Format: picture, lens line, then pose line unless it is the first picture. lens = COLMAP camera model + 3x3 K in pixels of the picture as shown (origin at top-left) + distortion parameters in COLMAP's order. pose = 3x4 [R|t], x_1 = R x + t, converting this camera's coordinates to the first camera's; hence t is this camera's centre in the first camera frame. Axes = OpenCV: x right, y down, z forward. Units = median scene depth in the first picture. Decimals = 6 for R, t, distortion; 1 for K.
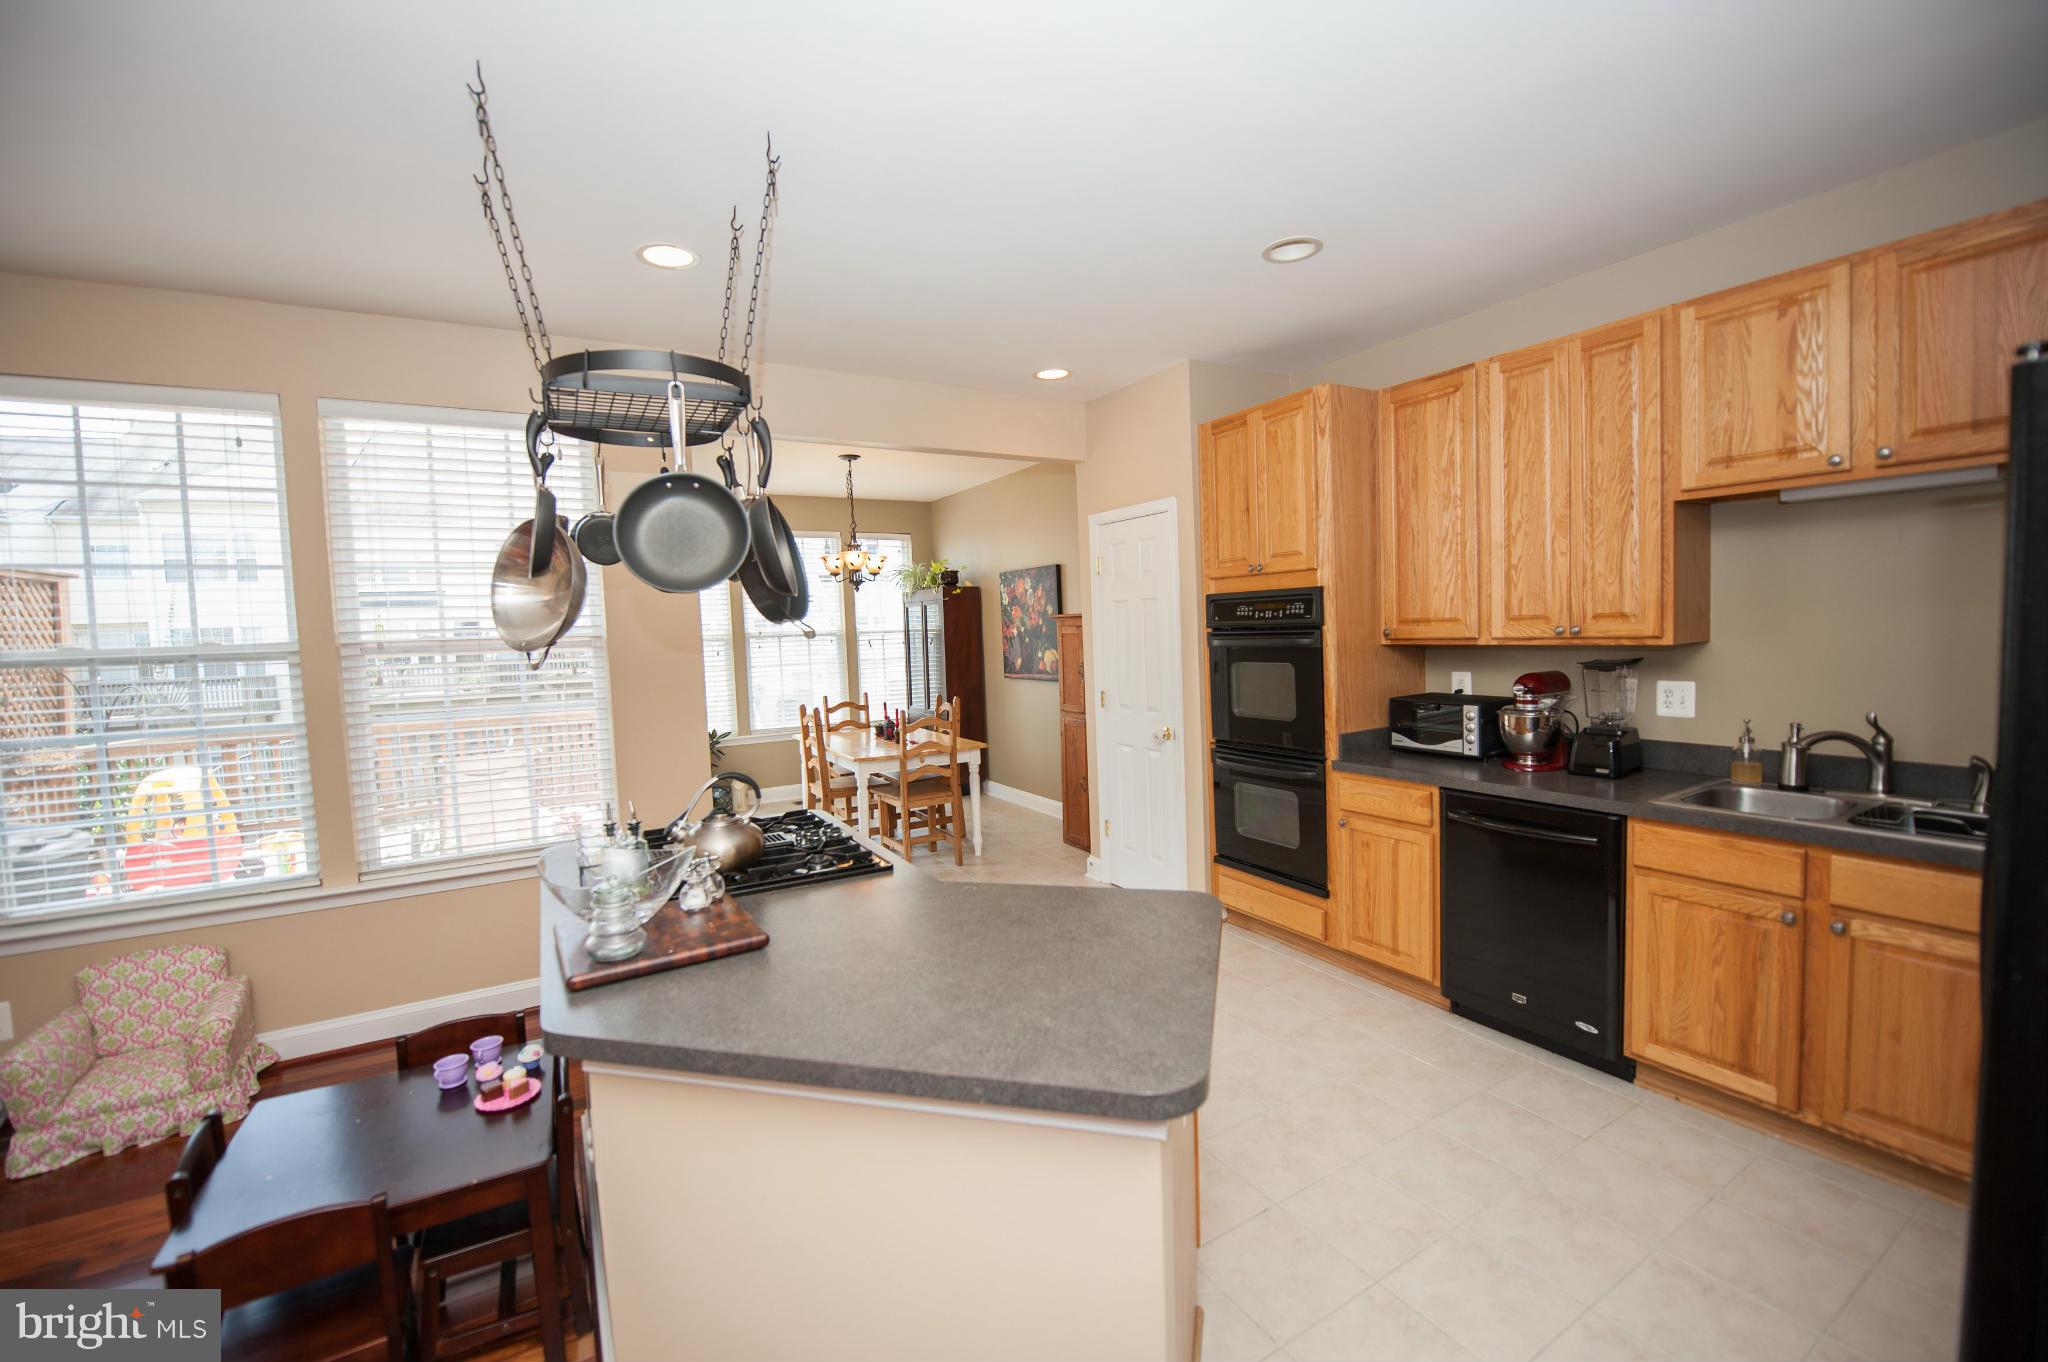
lens RADIAL K [[818.9, 0, 1053.1], [0, 818.9, 667.1], [0, 0, 1]] dist [-0.017384, -0.000838]
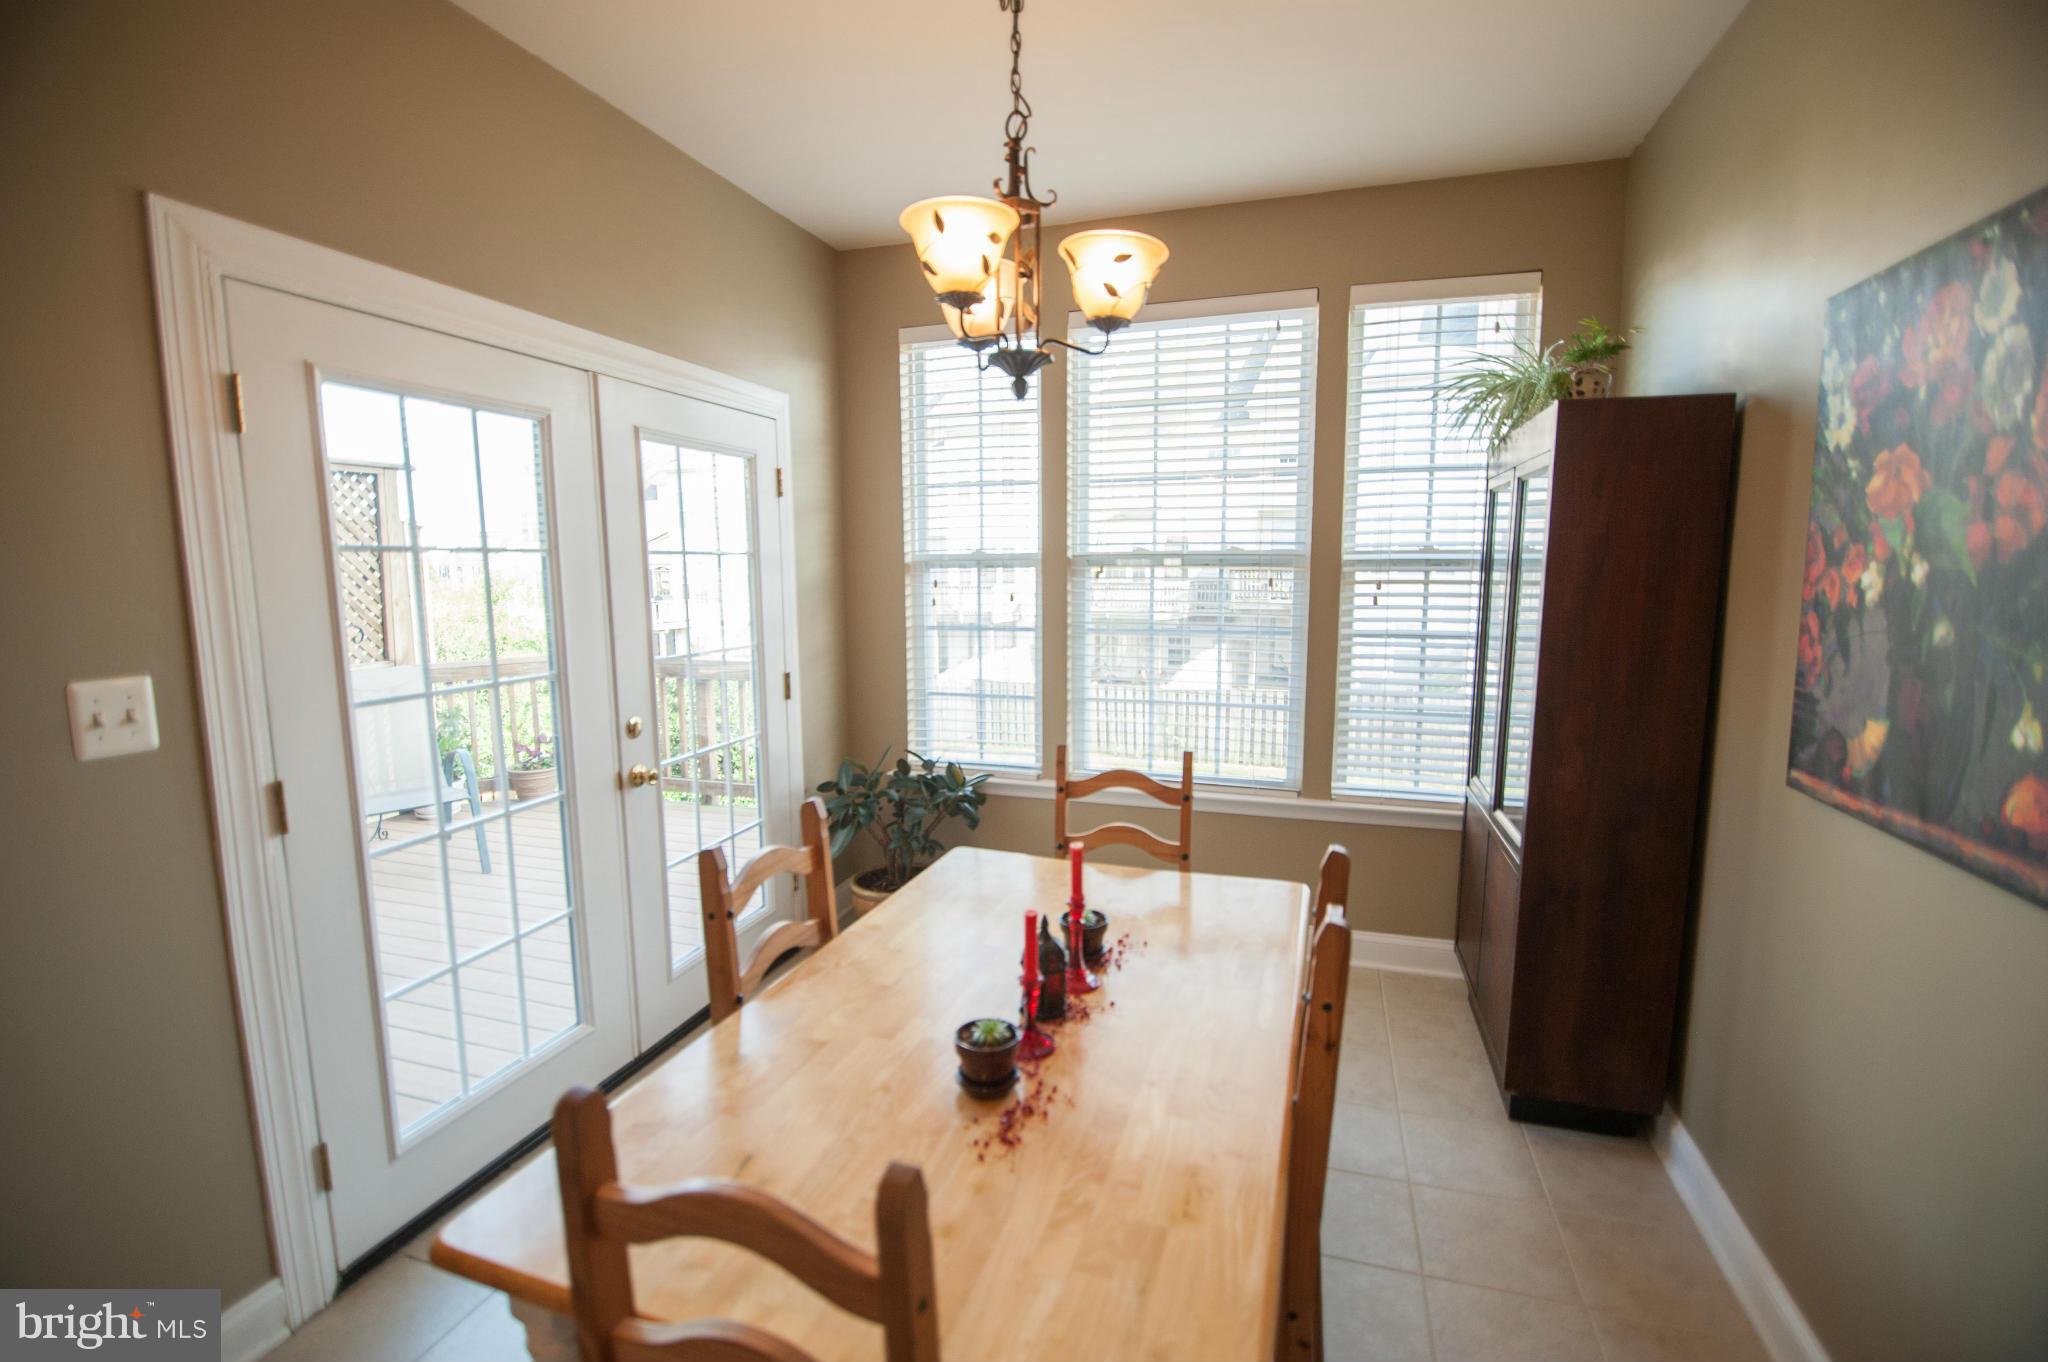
lens RADIAL K [[930.8, 0, 1026.5], [0, 930.8, 681.3], [0, 0, 1]] dist [-0.017012, -0.001584]
pose [[0.650526, 0.131589, -0.747998, -0.021235], [-0.062193, 0.990798, 0.120214, -0.065931], [0.756933, -0.031683, 0.652724, 1.380908]]
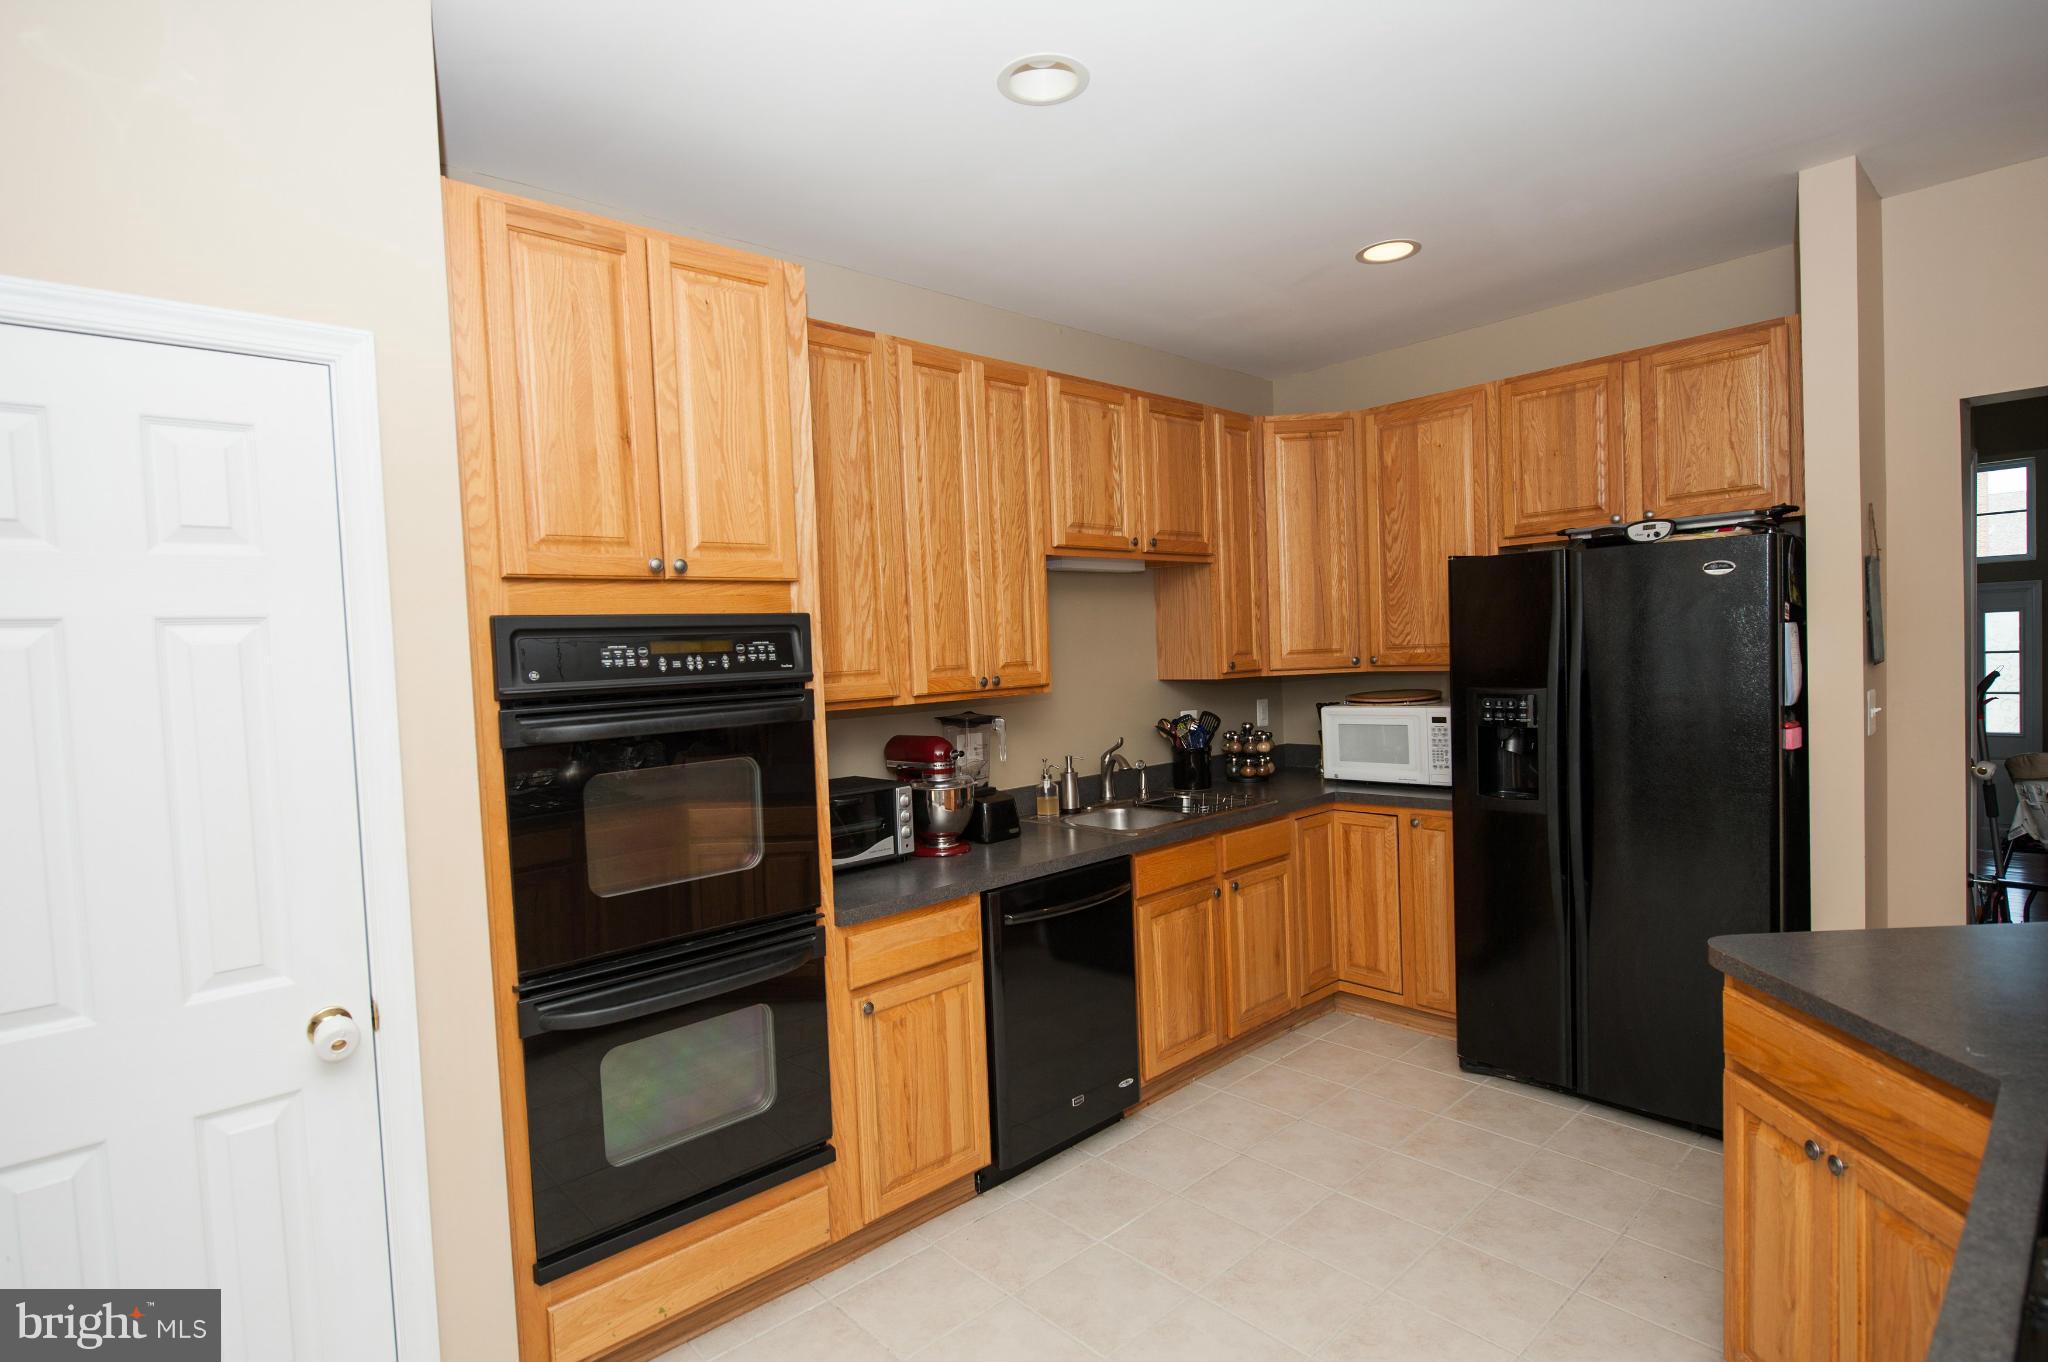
lens RADIAL K [[1002.9, 0, 1018.1], [0, 1002.9, 688.9], [0, 0, 1]] dist [0.003212, 0.000081]
pose [[-0.186264, 0.009304, 0.982456, -0.376384], [0.105467, 0.994367, 0.010579, -0.037536], [-0.976823, 0.105587, -0.186196, 0.974297]]
